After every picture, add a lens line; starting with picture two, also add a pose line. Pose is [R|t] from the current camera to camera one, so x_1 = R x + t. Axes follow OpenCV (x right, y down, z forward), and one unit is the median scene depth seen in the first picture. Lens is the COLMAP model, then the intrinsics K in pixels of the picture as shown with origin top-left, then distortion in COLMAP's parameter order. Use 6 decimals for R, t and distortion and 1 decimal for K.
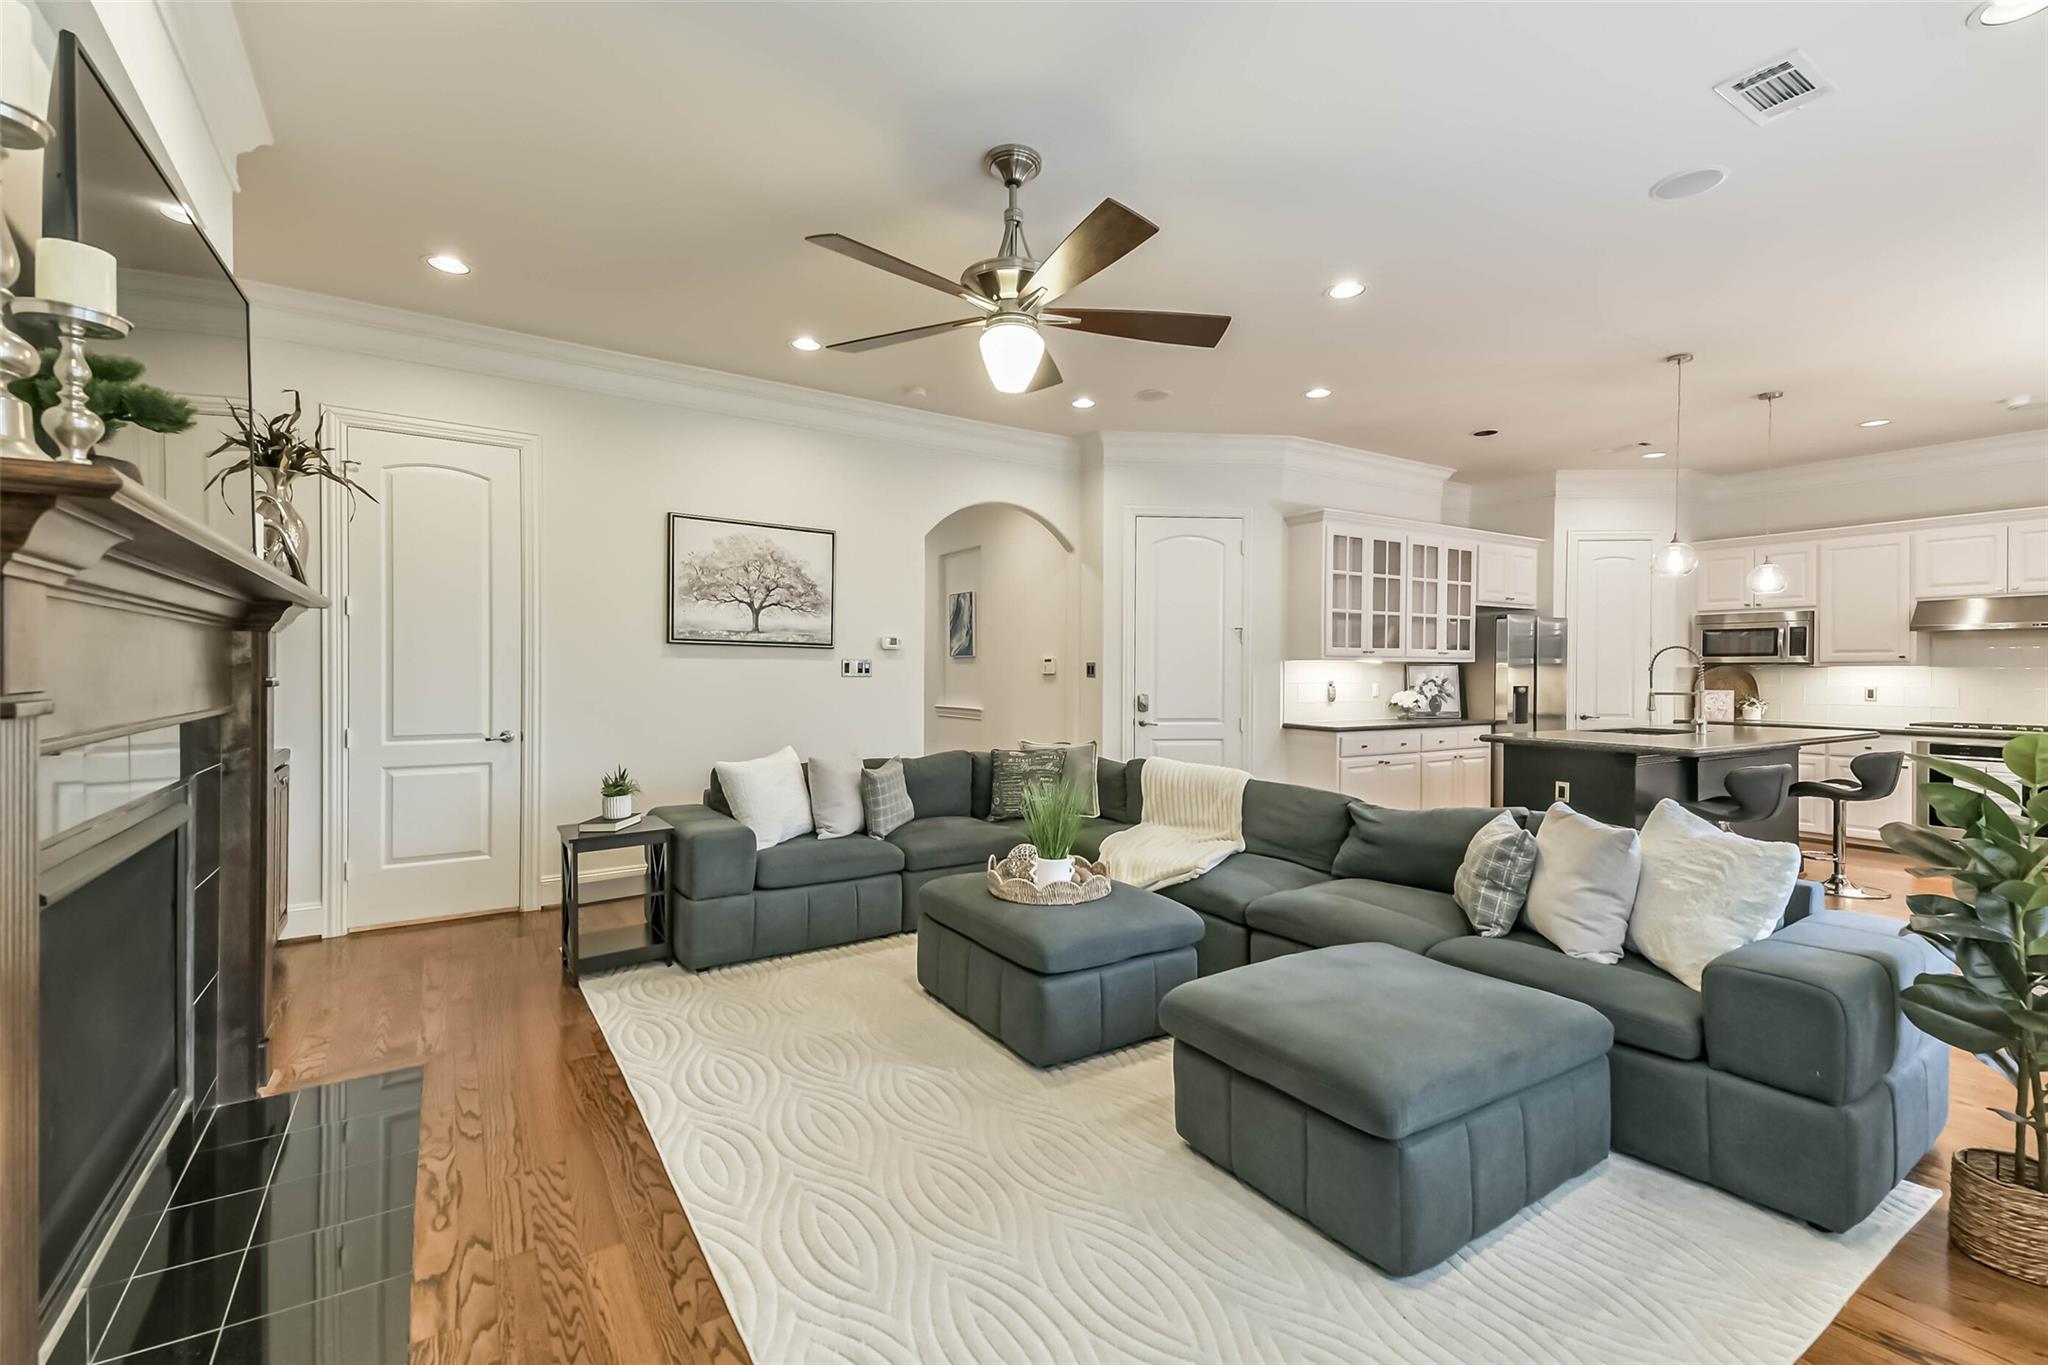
lens RADIAL K [[853.0, 0, 1024.9], [0, 853.0, 682.2], [0, 0, 1]] dist [-0.009999, -0.007371]
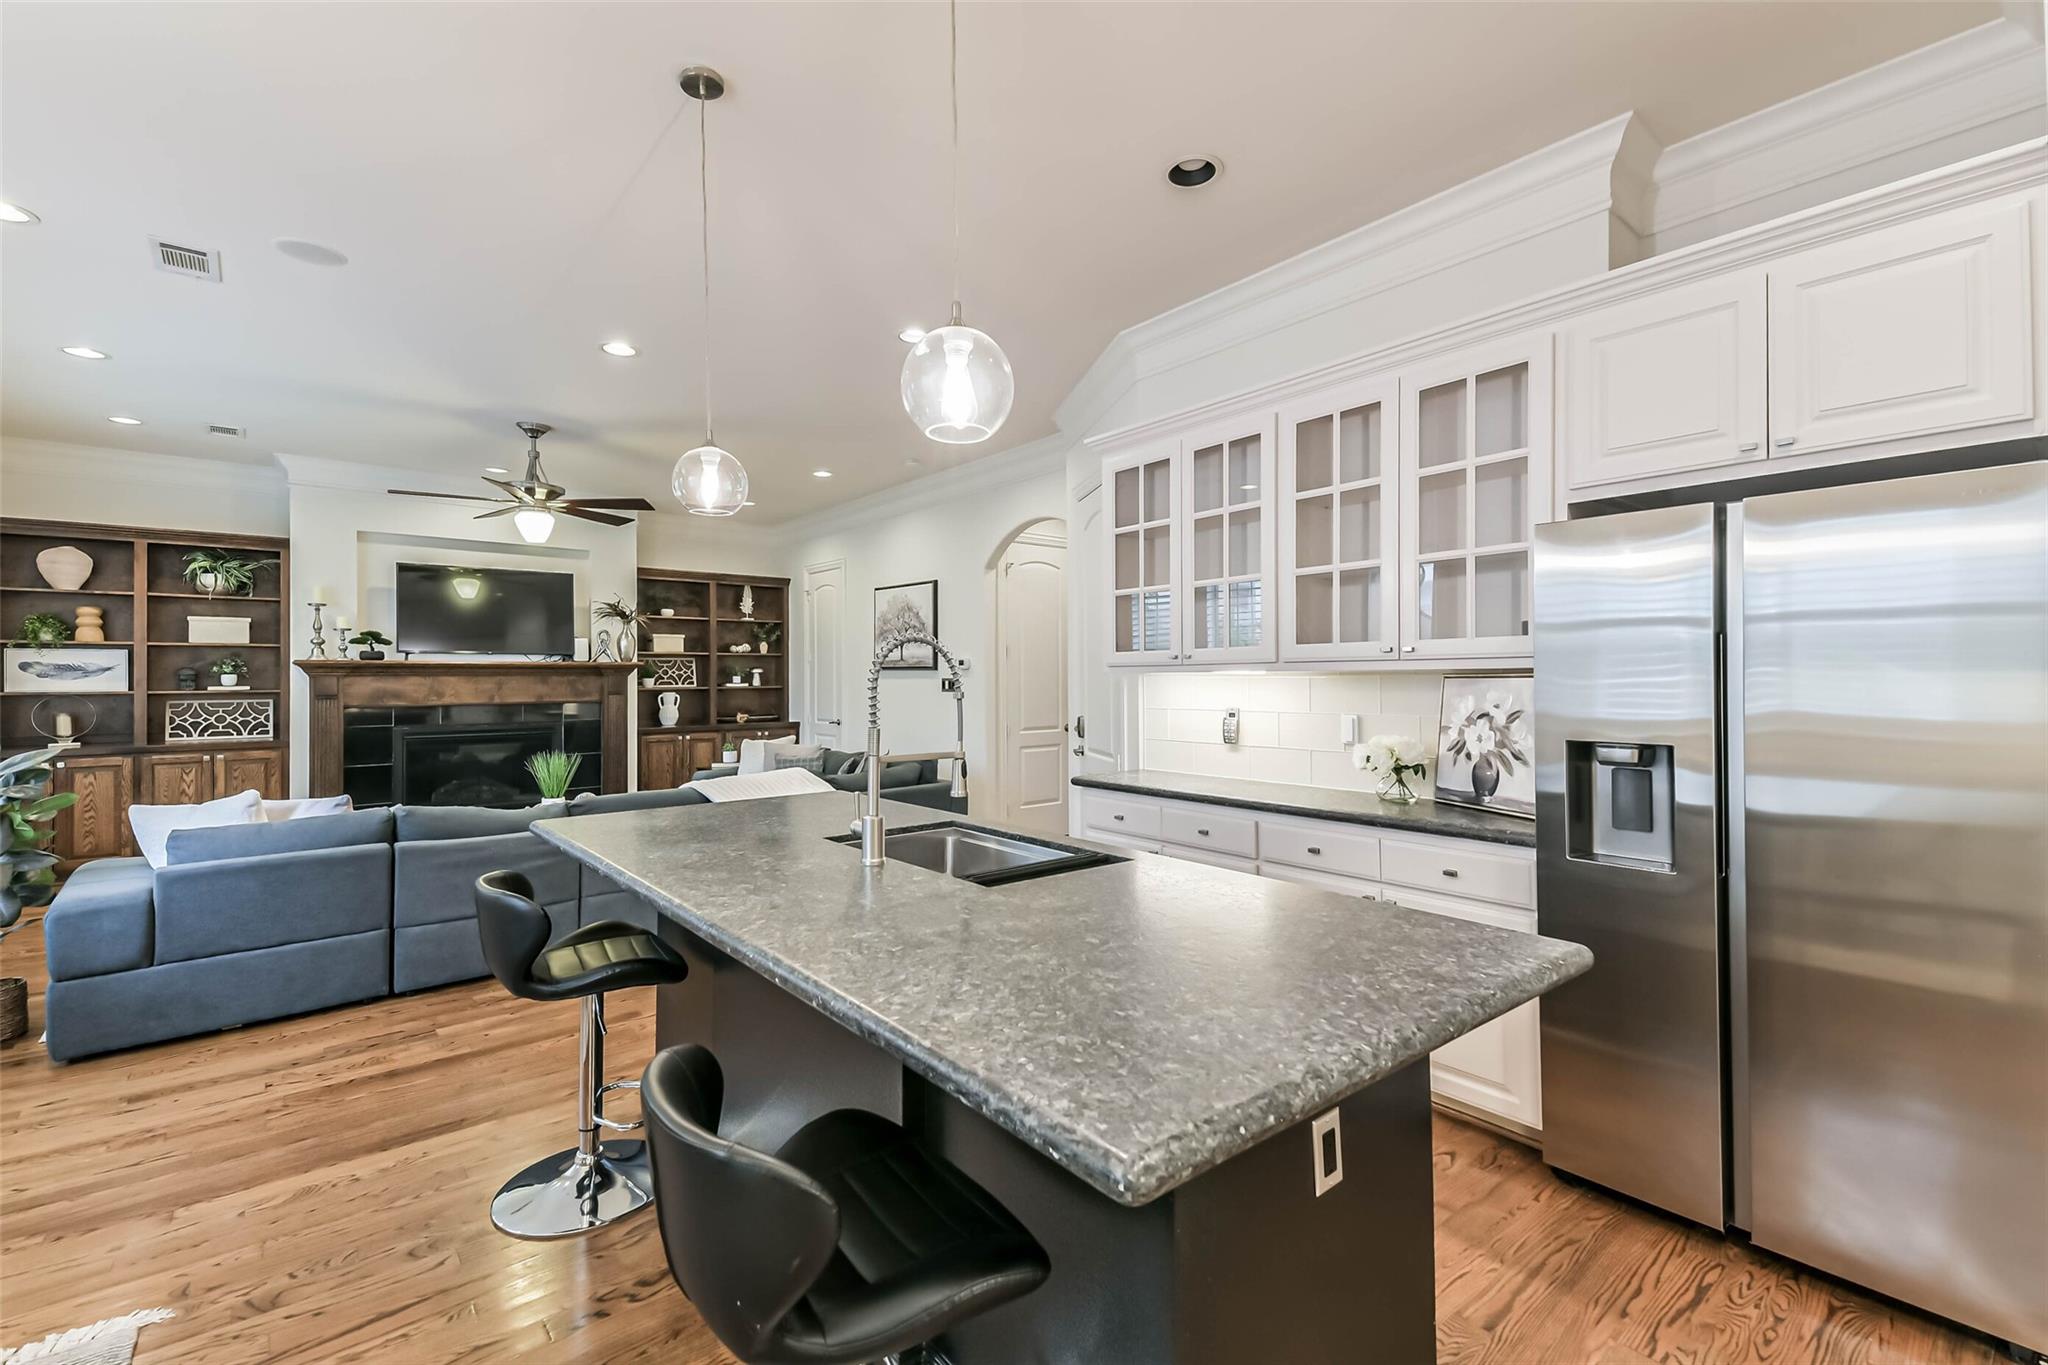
lens RADIAL K [[853.0, 0, 1041.6], [0, 853.0, 680.6], [0, 0, 1]] dist [-0.009999, -0.007371]
pose [[0.150453, 0.002451, -0.988614, 0.900993], [0.003599, 0.999989, 0.003027, -0.021417], [0.988611, -0.004013, 0.150443, 0.793987]]
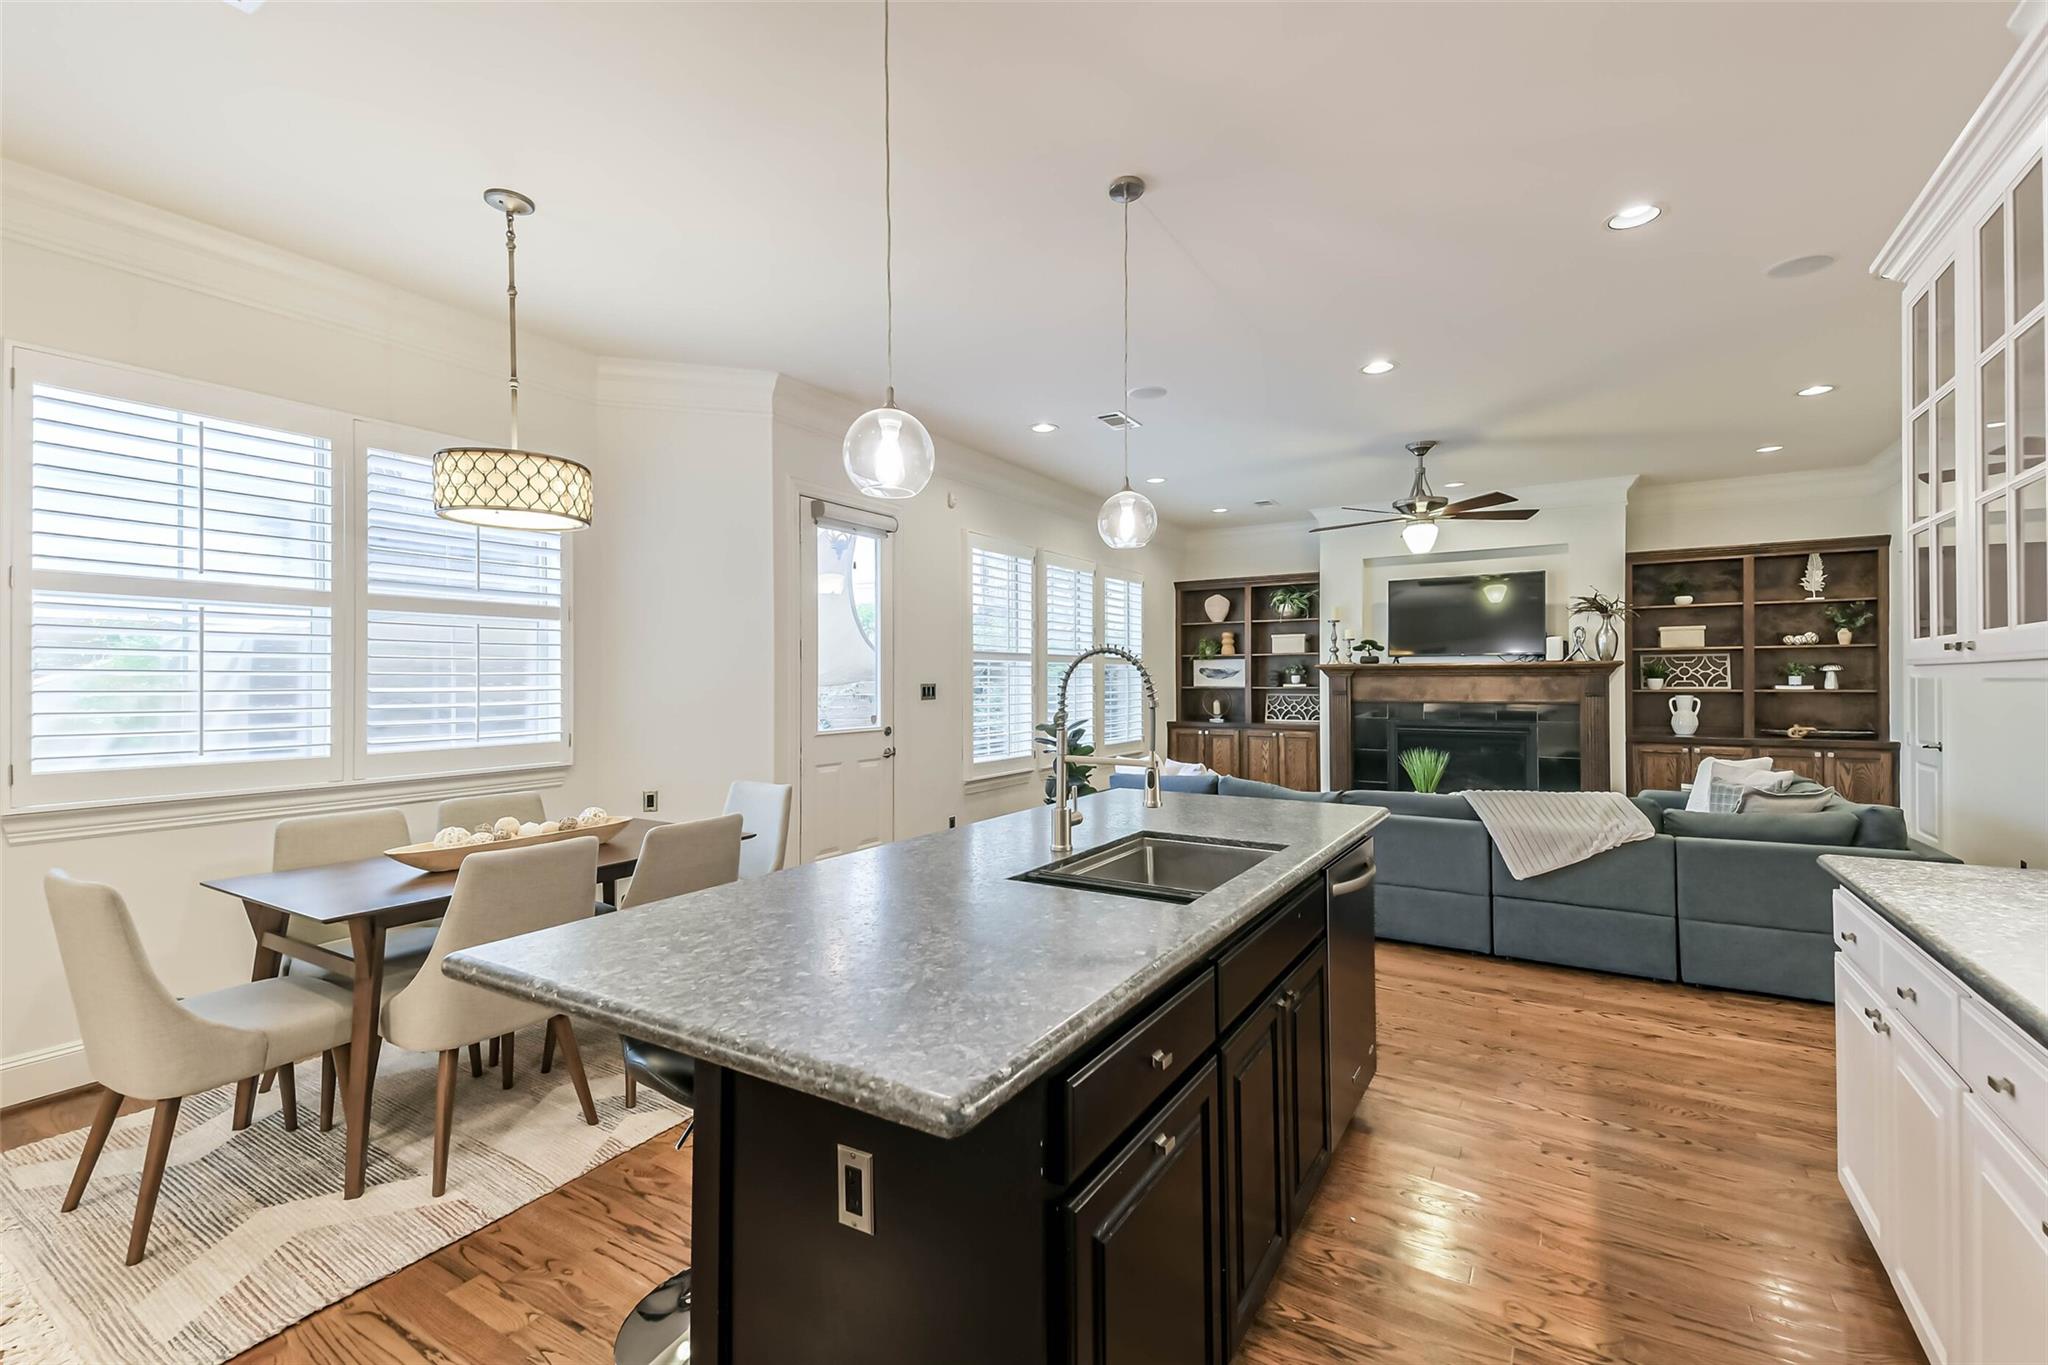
lens RADIAL K [[853.0, 0, 1020.4], [0, 853.0, 683.6], [0, 0, 1]] dist [-0.009999, -0.007371]
pose [[-0.924662, 0.004064, -0.380766, 0.735631], [0.002188, 0.999983, 0.005357, -0.024033], [0.380781, 0.004120, -0.924656, 1.094722]]
